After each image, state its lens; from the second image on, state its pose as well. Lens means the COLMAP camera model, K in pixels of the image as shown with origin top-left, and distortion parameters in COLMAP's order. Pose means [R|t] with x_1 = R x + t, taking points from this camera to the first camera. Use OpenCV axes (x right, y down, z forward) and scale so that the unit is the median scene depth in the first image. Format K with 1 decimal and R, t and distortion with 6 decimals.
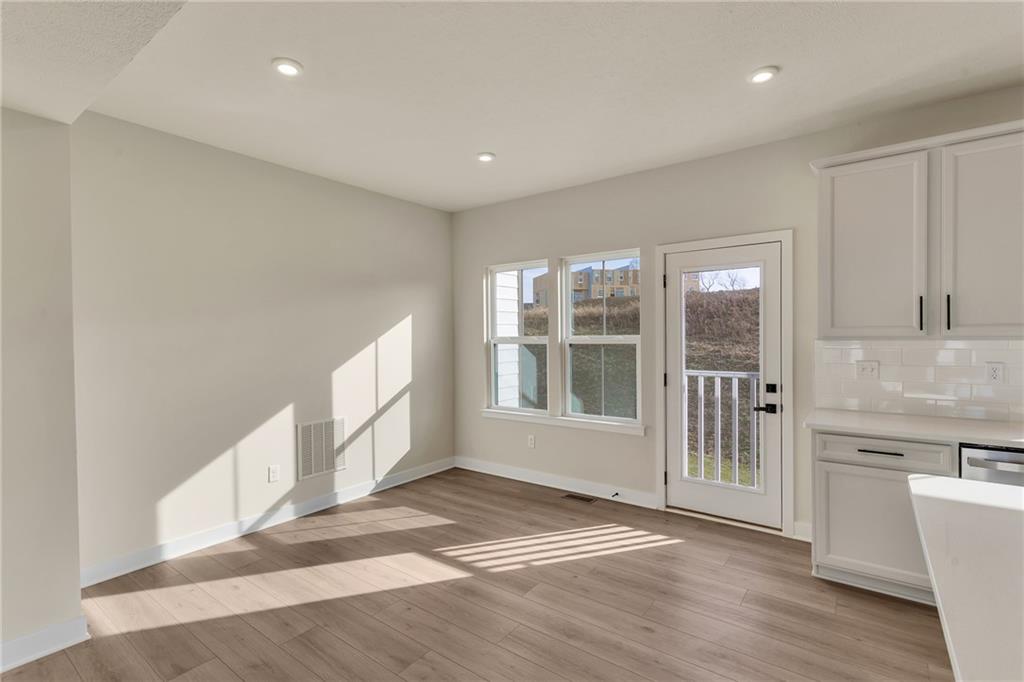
lens RADIAL K [[486.4, 0, 512.0], [0, 486.4, 341.0], [0, 0, 1]] dist [-0.000189, 0.000353]
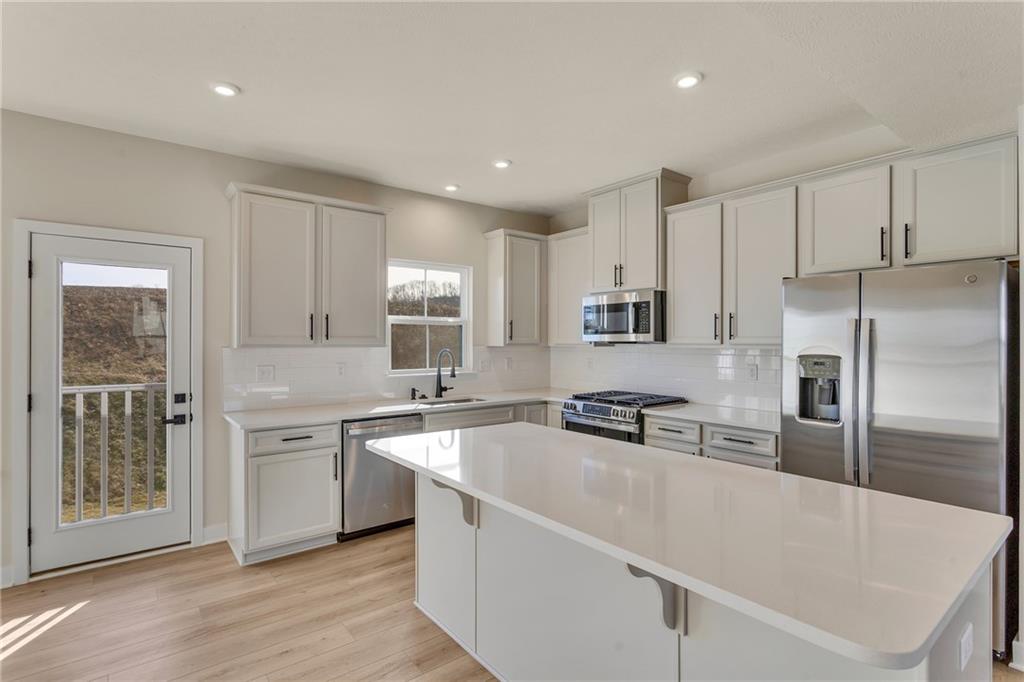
lens RADIAL K [[486.4, 0, 512.0], [0, 486.4, 341.0], [0, 0, 1]] dist [-0.000189, 0.000353]
pose [[0.253749, 0.010448, 0.967214, -0.234954], [0.005271, 0.999912, -0.012184, -0.000983], [-0.967256, 0.008190, 0.253672, 0.119529]]
